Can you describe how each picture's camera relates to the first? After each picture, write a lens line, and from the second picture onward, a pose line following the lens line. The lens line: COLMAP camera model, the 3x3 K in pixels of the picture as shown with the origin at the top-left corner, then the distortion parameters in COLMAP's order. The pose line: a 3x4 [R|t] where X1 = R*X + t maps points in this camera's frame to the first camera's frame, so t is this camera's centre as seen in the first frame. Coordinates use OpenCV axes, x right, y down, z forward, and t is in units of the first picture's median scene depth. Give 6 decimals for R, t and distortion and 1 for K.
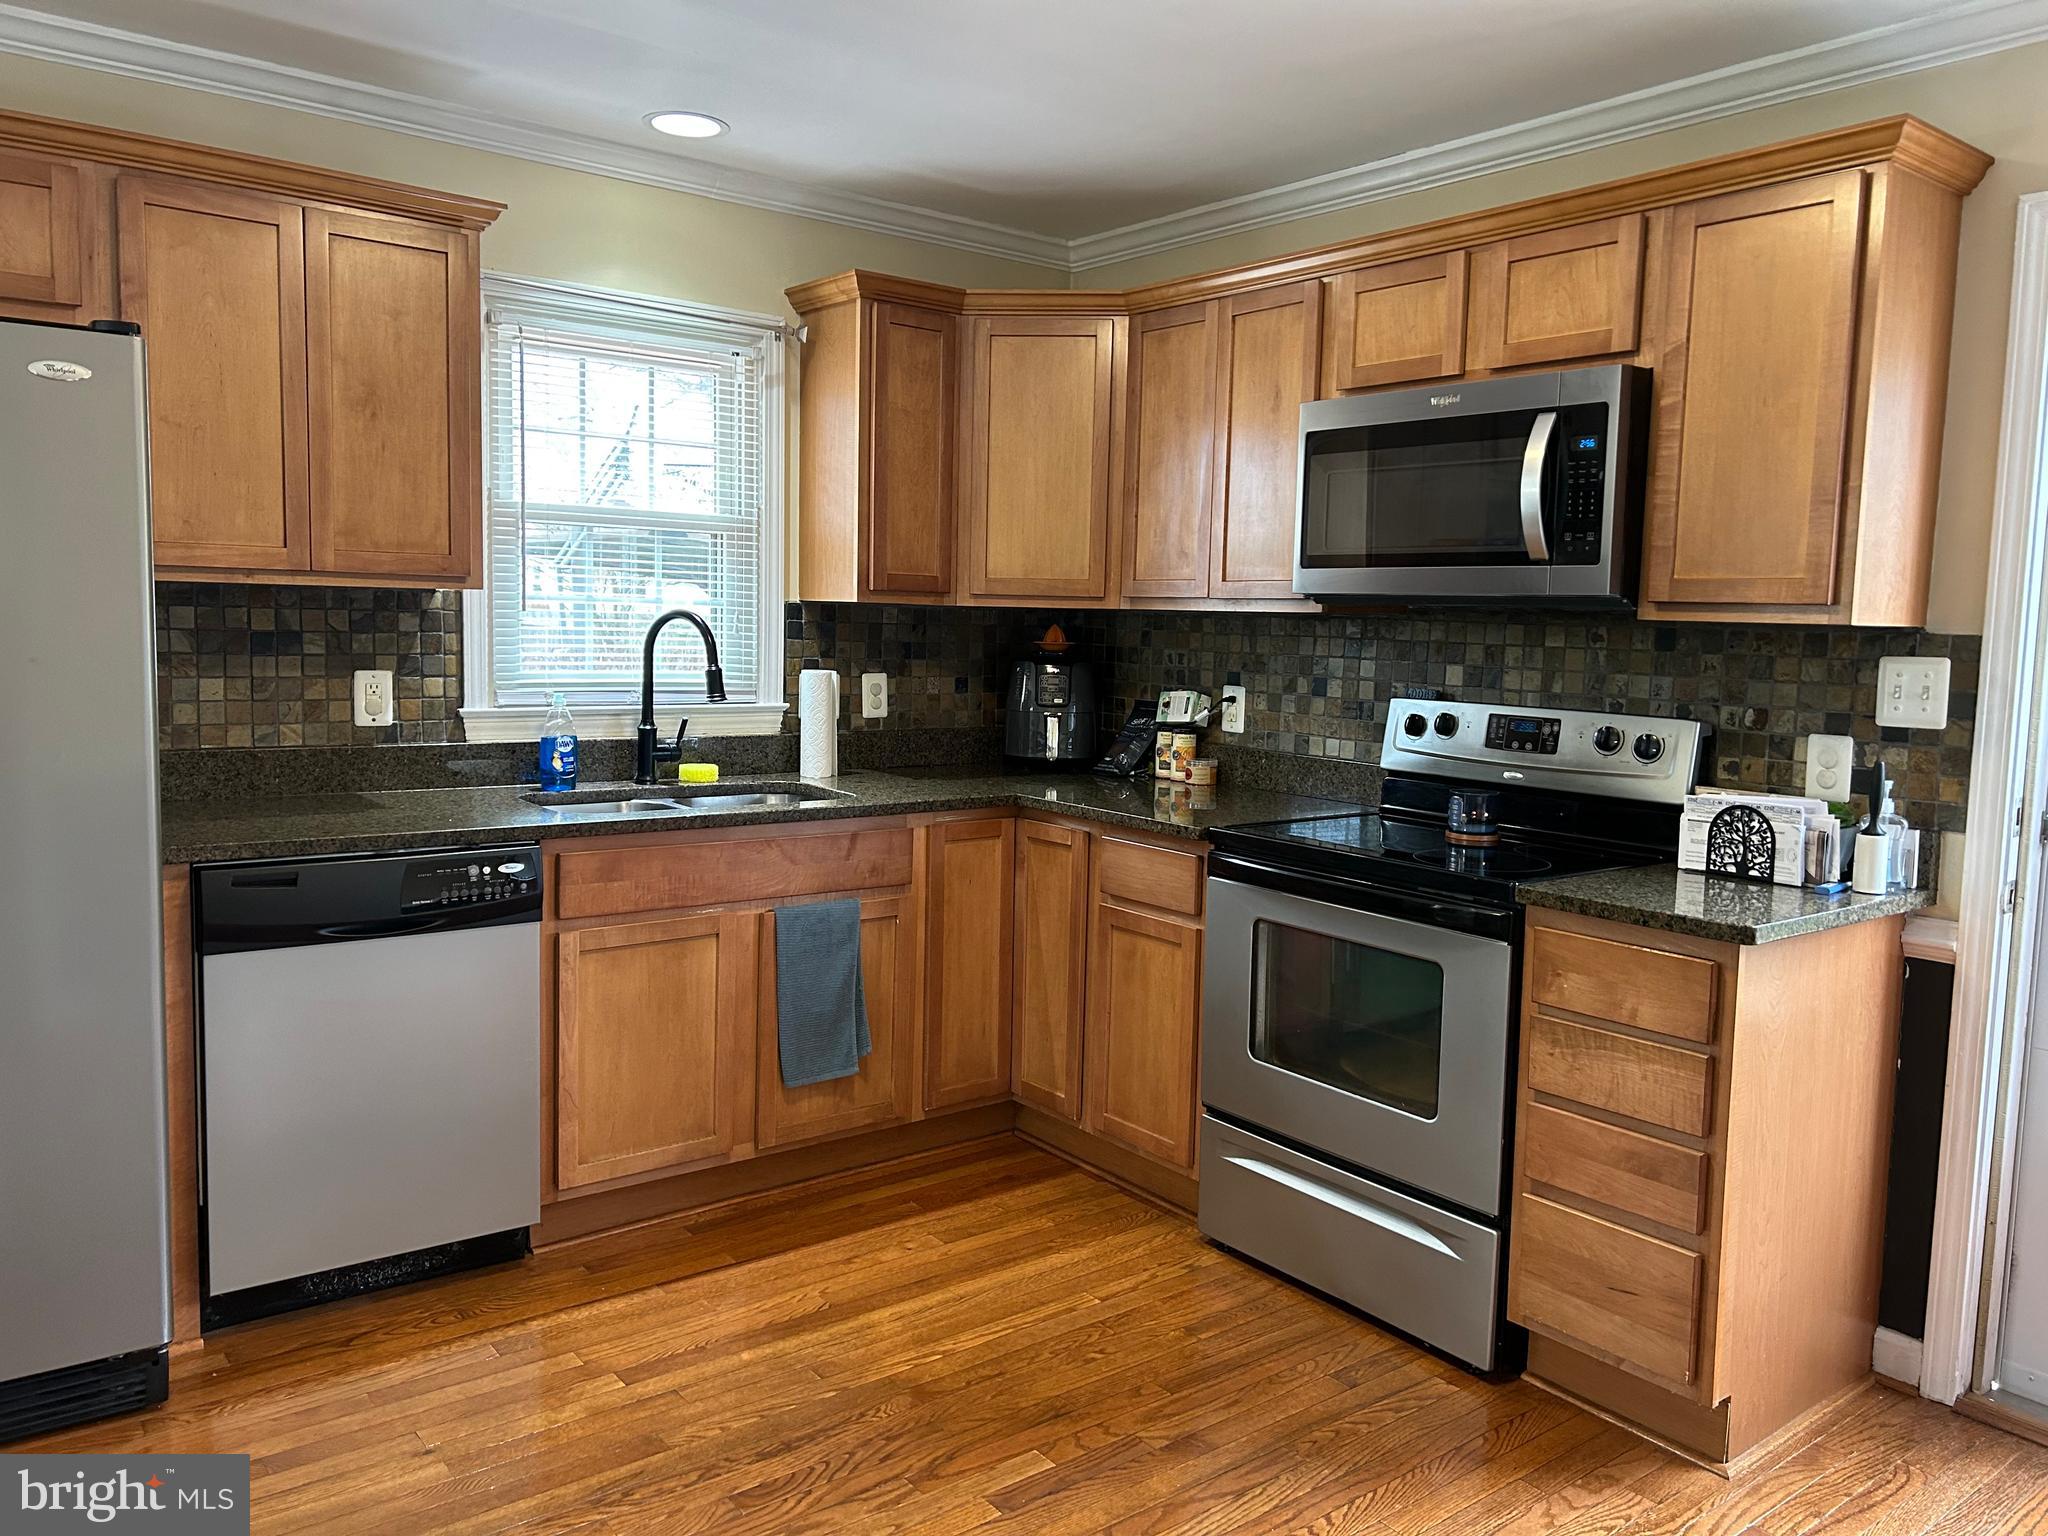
lens RADIAL K [[1537.5, 0, 1060.2], [0, 1537.5, 754.0], [0, 0, 1]] dist [0.083082, -0.088114]
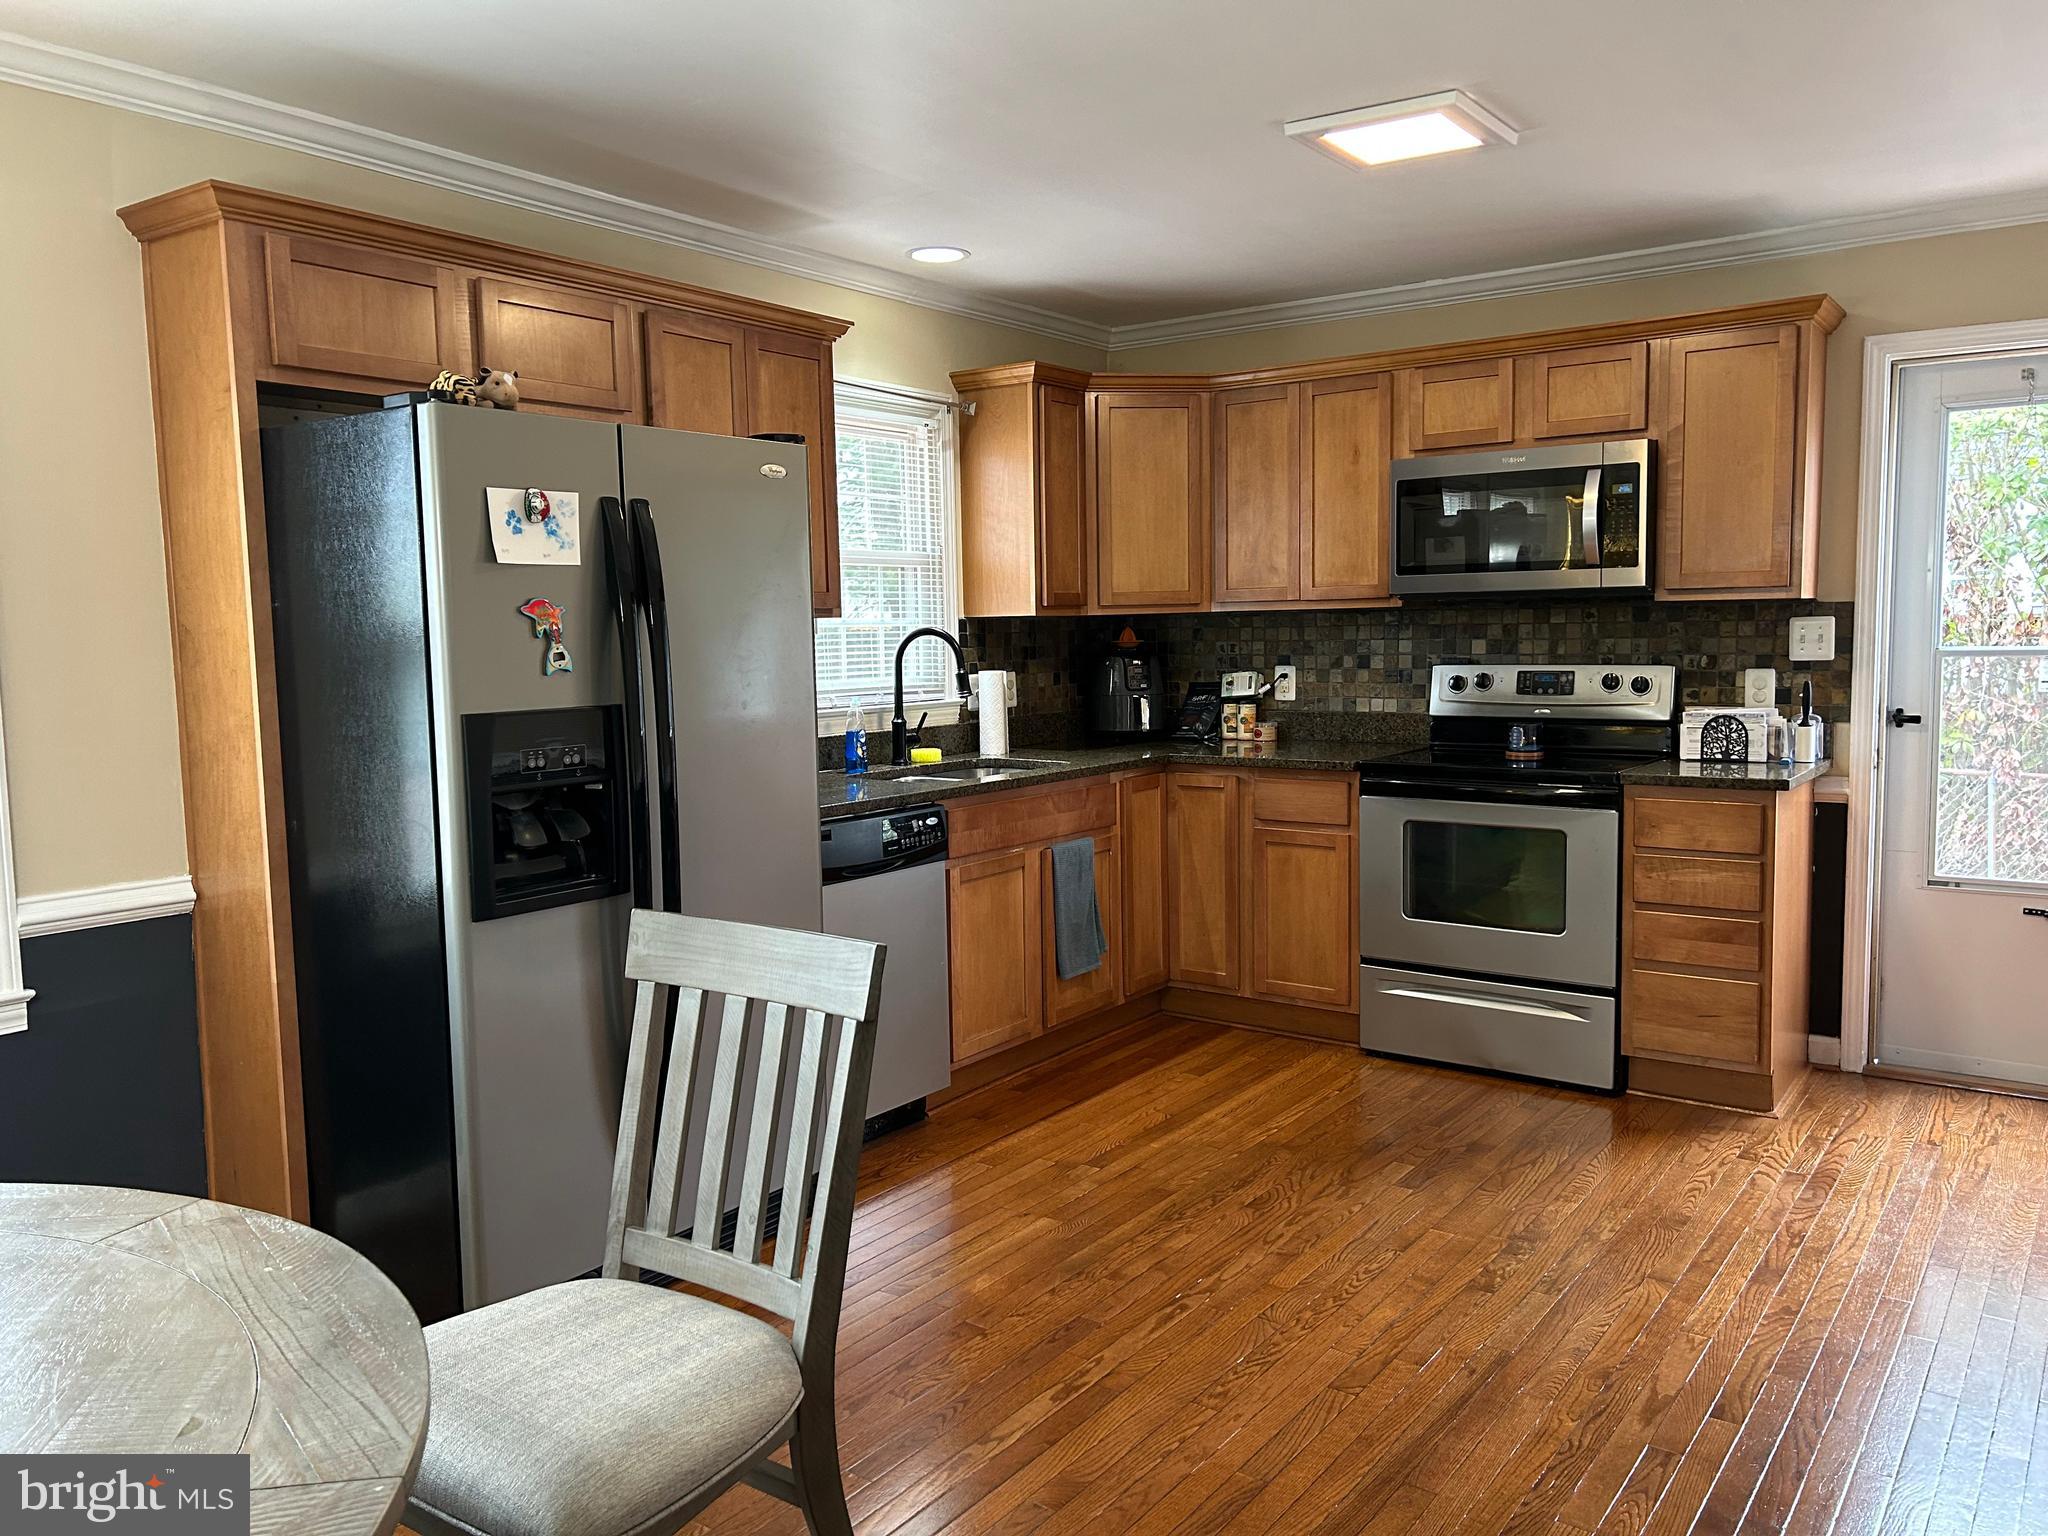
lens RADIAL K [[1548.3, 0, 1024.0], [0, 1548.3, 768.0], [0, 0, 1]] dist [0.086765, -0.095012]
pose [[0.958816, -0.070311, 0.275189, -0.591956], [0.069650, 0.997497, 0.012186, 0.015032], [-0.275357, 0.007483, 0.961313, -0.290630]]
